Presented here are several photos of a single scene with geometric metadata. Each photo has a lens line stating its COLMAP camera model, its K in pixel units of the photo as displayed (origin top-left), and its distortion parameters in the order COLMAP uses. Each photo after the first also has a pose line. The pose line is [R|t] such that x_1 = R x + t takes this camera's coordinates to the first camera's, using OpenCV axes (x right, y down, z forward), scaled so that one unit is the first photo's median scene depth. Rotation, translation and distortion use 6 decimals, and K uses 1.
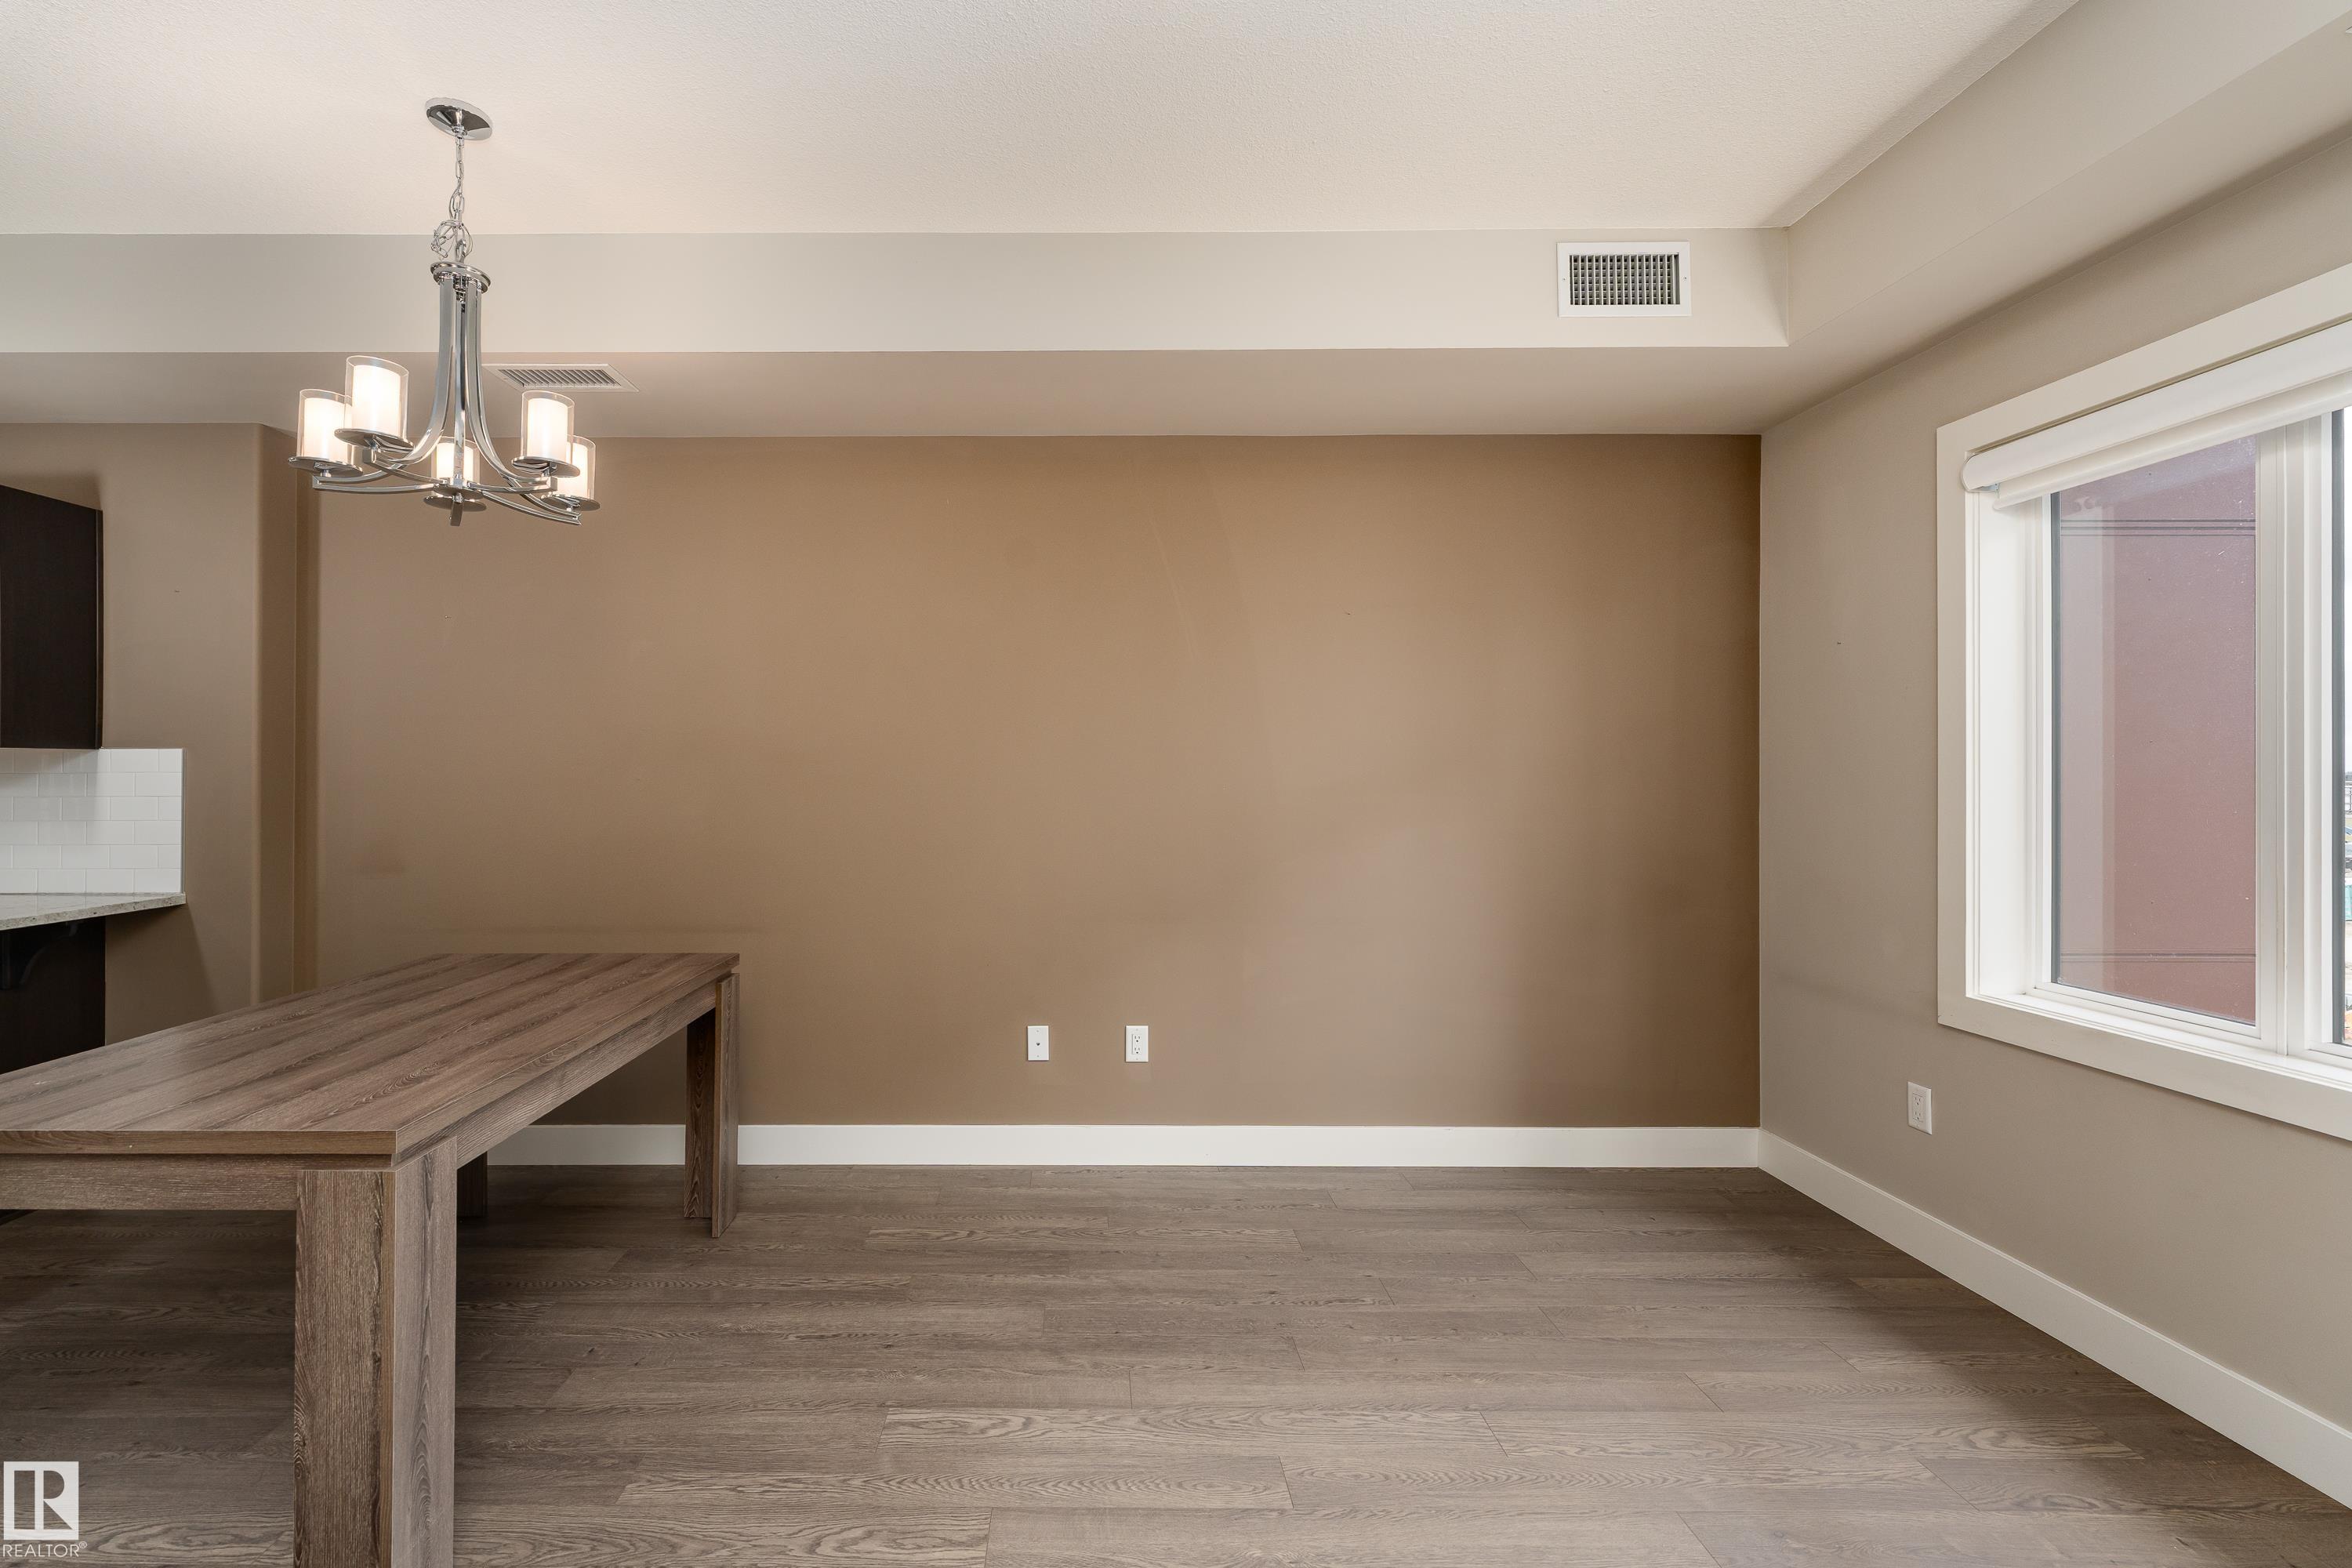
lens RADIAL K [[1022.6, 0, 1075.3], [0, 1022.6, 771.7], [0, 0, 1]] dist [0.000658, -0.000022]
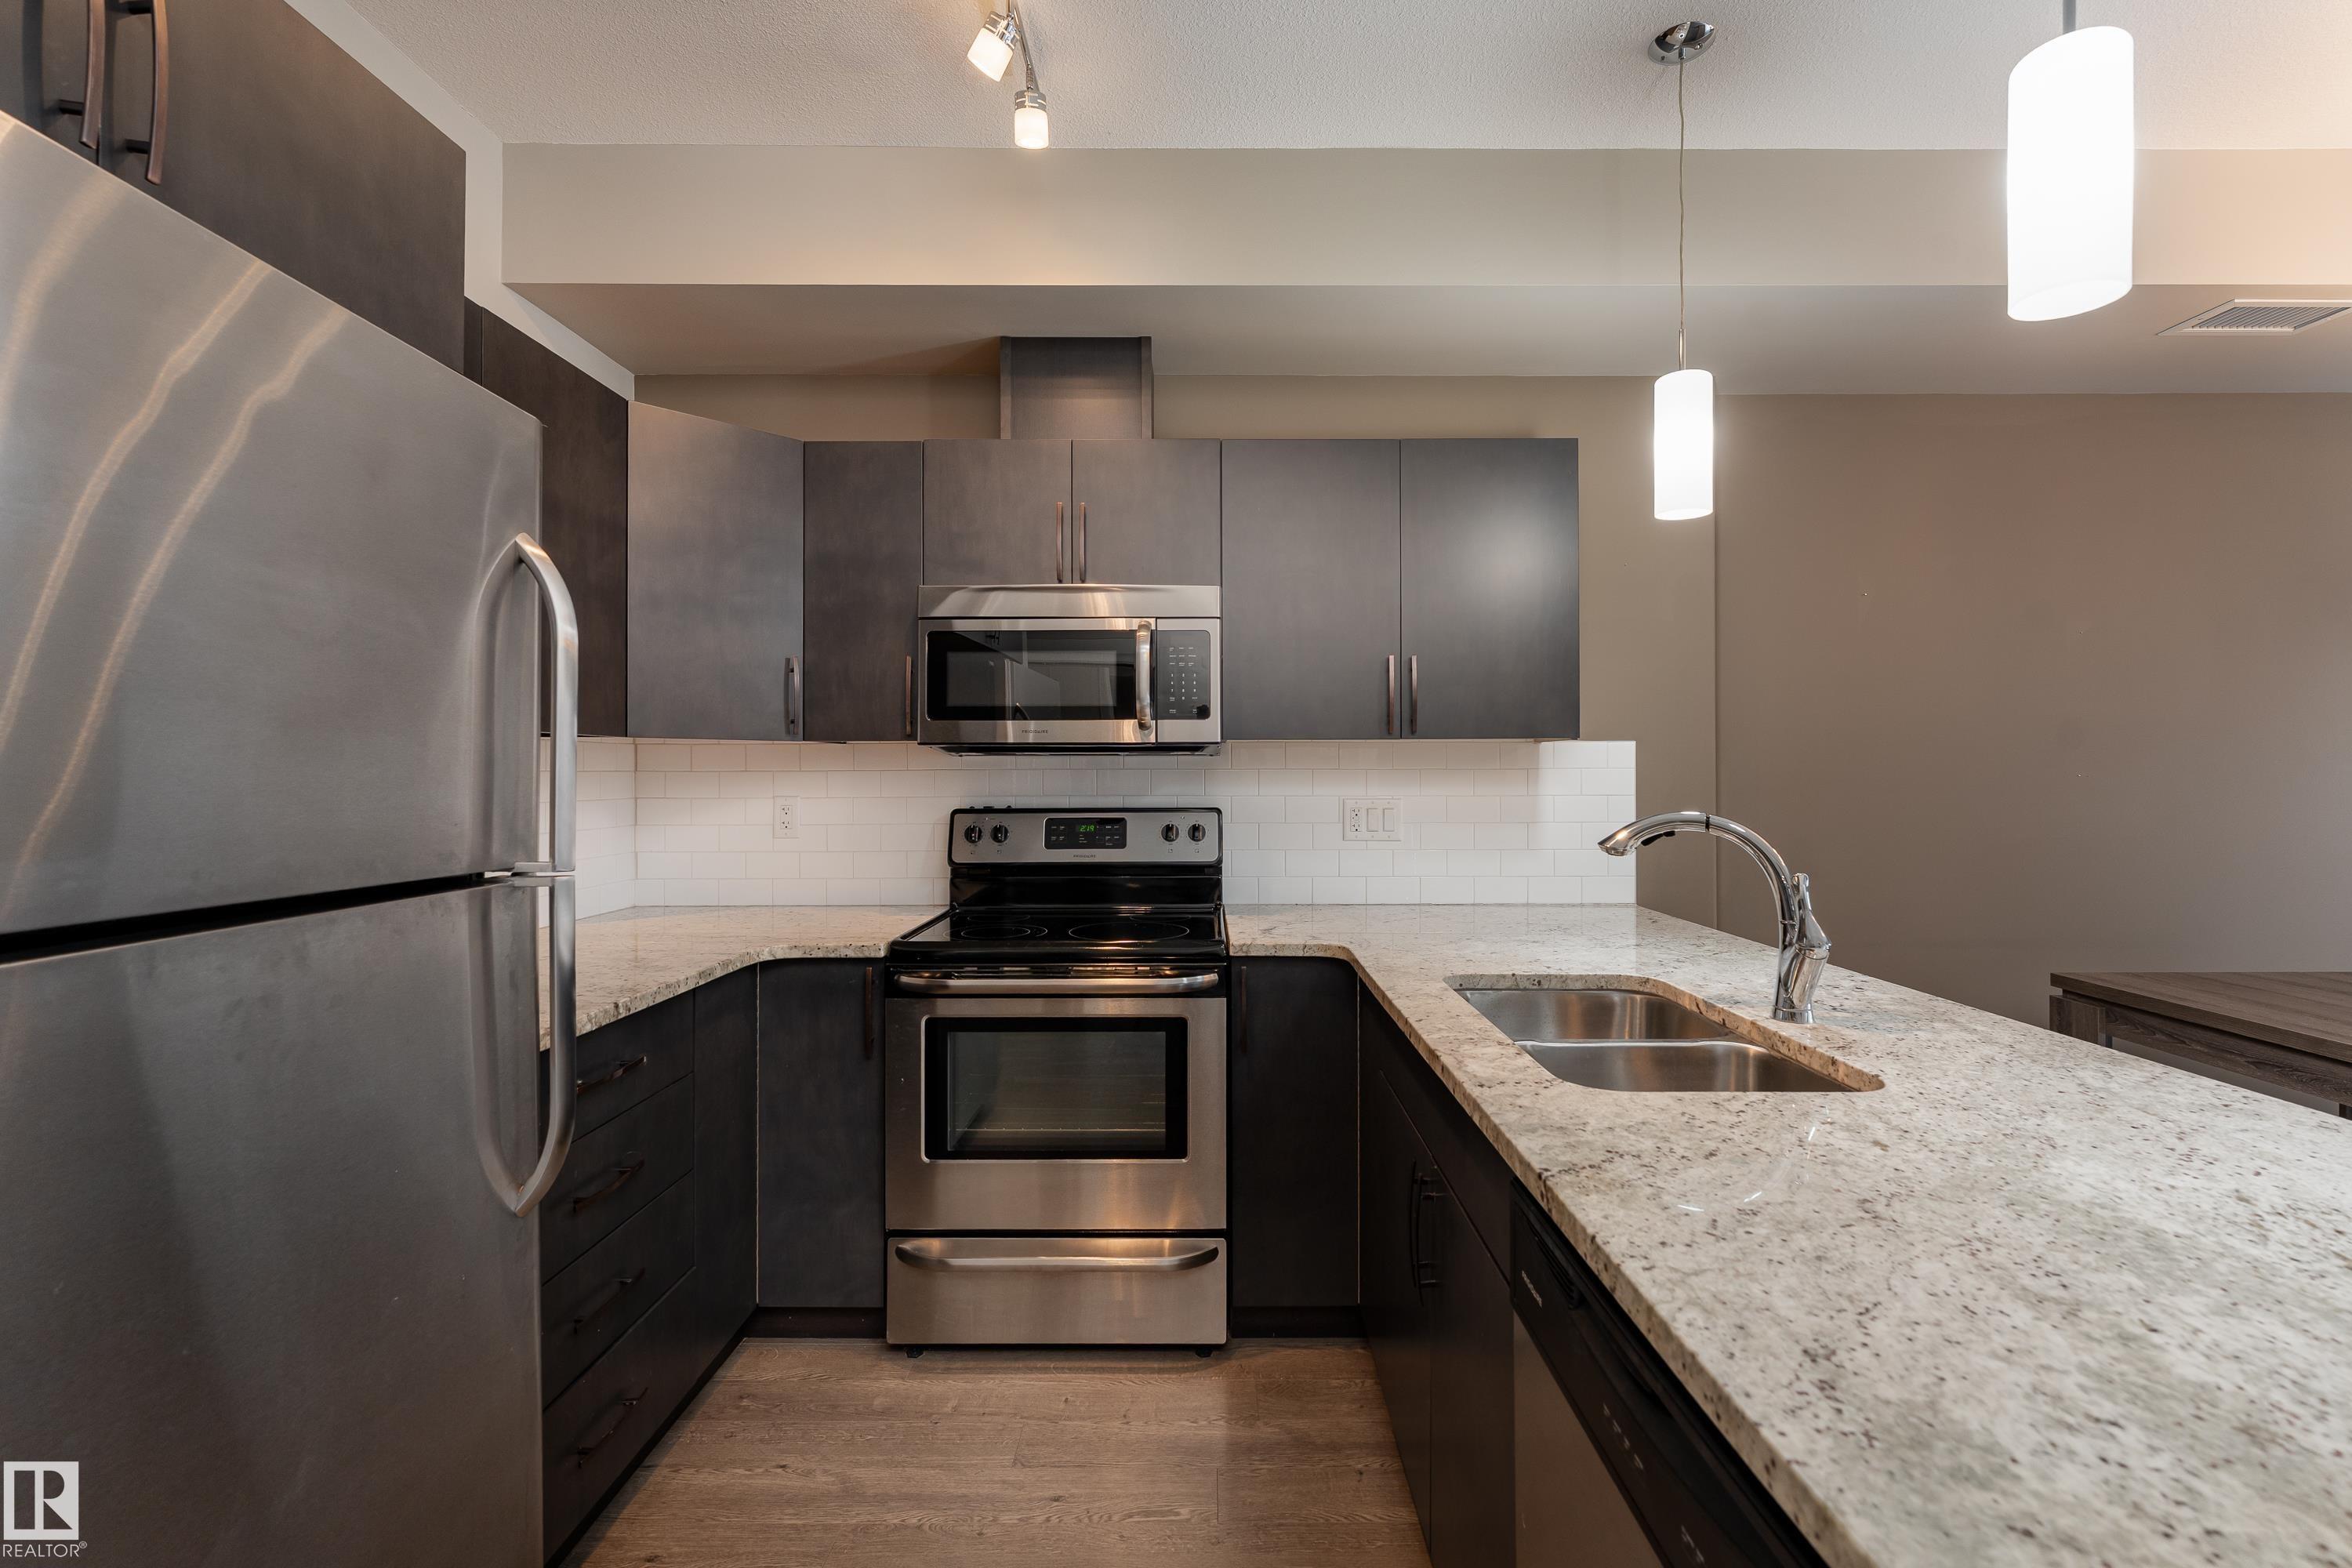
lens RADIAL K [[1034.9, 0, 1203.3], [0, 1034.9, 772.0], [0, 0, 1]] dist [-0.000229, -0.000144]
pose [[0.999956, -0.001324, 0.009243, -1.729431], [0.001310, 0.999998, 0.001581, 0.003151], [-0.009245, -0.001569, 0.999956, 0.142910]]
